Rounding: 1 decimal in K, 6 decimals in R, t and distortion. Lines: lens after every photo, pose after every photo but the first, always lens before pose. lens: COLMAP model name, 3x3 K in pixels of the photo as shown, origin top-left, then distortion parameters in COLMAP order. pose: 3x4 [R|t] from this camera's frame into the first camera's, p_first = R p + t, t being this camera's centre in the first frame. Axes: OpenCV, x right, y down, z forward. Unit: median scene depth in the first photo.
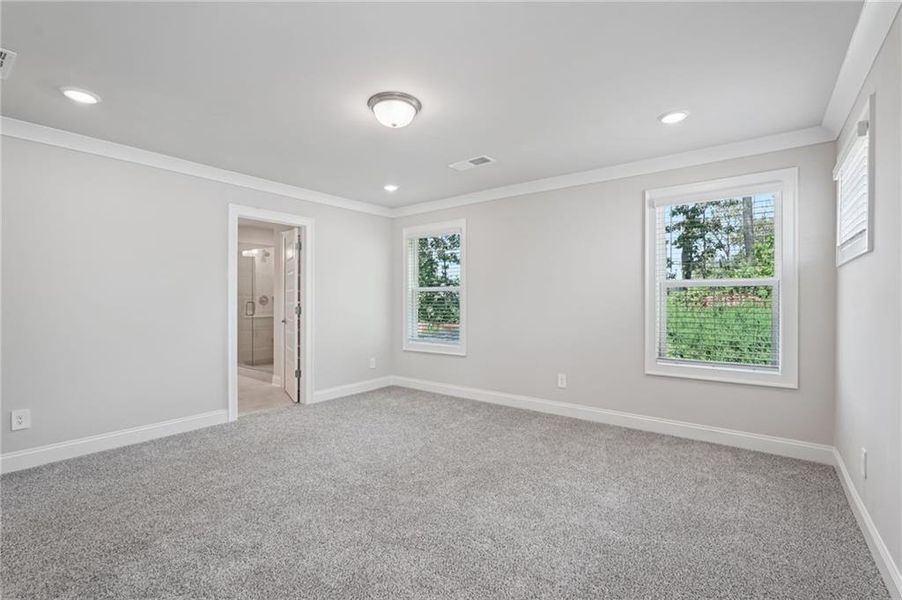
lens RADIAL K [[404.2, 0, 451.7], [0, 404.2, 300.1], [0, 0, 1]] dist [-0.013372, 0.008175]
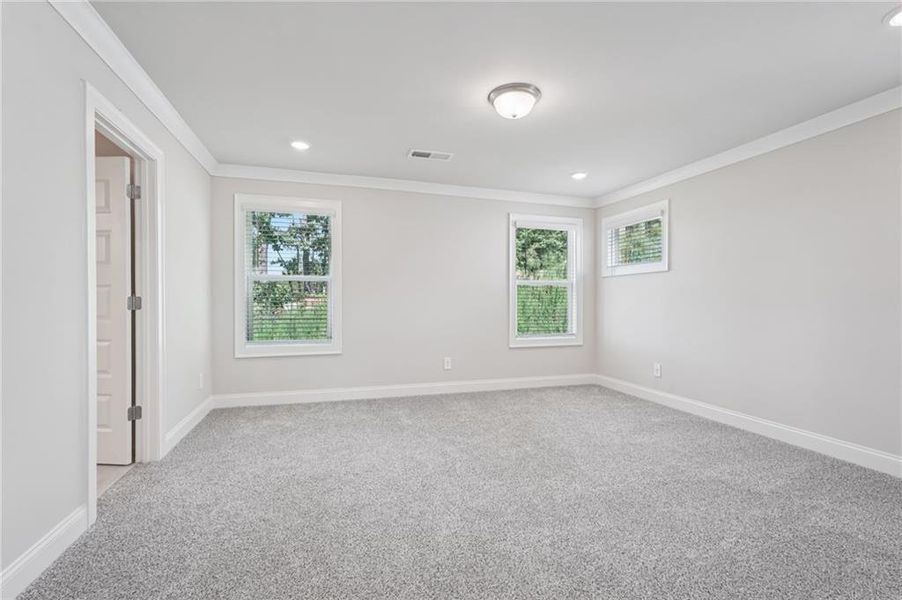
lens RADIAL K [[404.2, 0, 451.7], [0, 404.2, 300.1], [0, 0, 1]] dist [-0.013372, 0.008175]
pose [[0.566353, 0.004111, 0.824152, -0.709664], [-0.001104, 0.999990, -0.004229, 0.026850], [-0.824162, 0.001485, 0.566352, 0.363020]]
